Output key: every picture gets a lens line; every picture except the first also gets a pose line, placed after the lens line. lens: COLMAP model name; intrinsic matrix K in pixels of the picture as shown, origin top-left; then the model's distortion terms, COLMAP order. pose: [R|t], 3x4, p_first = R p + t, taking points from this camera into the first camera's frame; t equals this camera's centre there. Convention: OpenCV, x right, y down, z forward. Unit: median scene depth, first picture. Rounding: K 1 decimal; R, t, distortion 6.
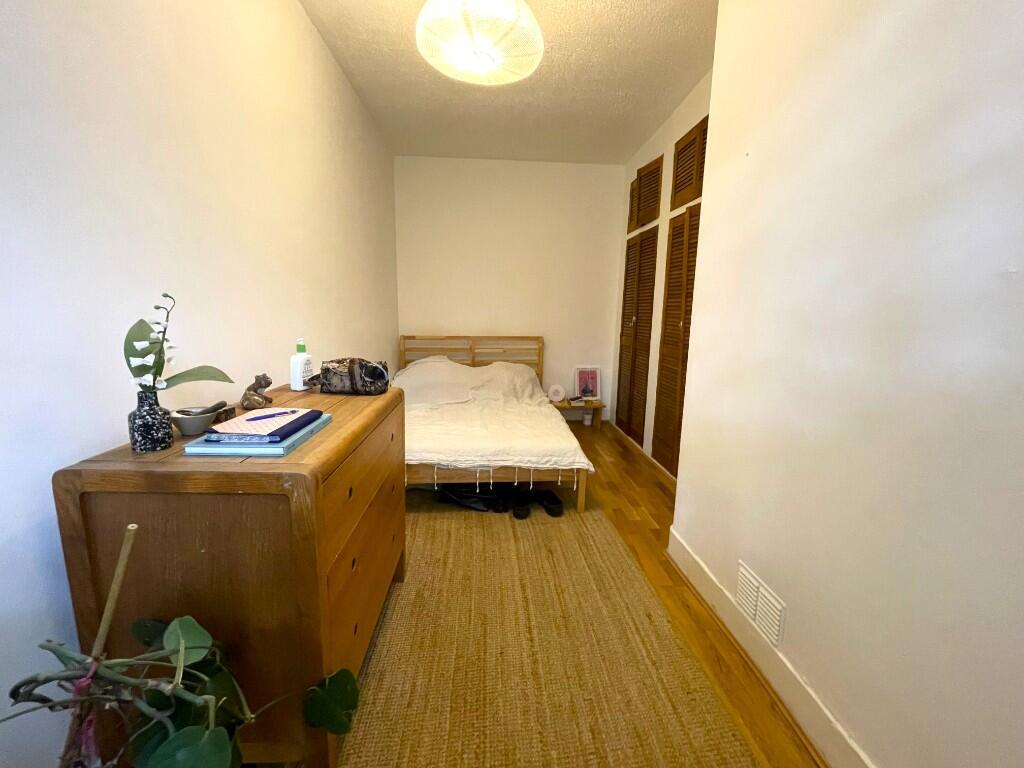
lens RADIAL K [[428.3, 0, 506.8], [0, 428.3, 384.9], [0, 0, 1]] dist [0.000116, -0.000266]
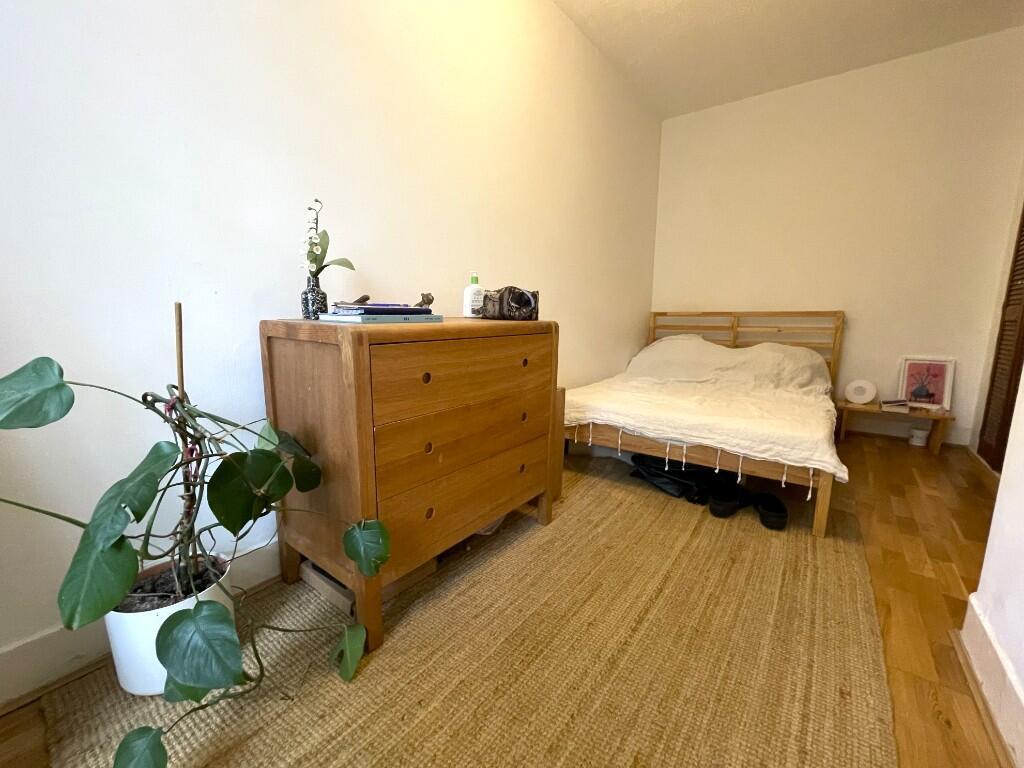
lens RADIAL K [[428.3, 0, 506.8], [0, 428.3, 384.9], [0, 0, 1]] dist [0.000116, -0.000266]
pose [[0.752120, 0.095770, -0.652031, 0.228858], [-0.114271, 0.993350, 0.014091, 0.108009], [0.649044, 0.063910, 0.758062, 0.147019]]
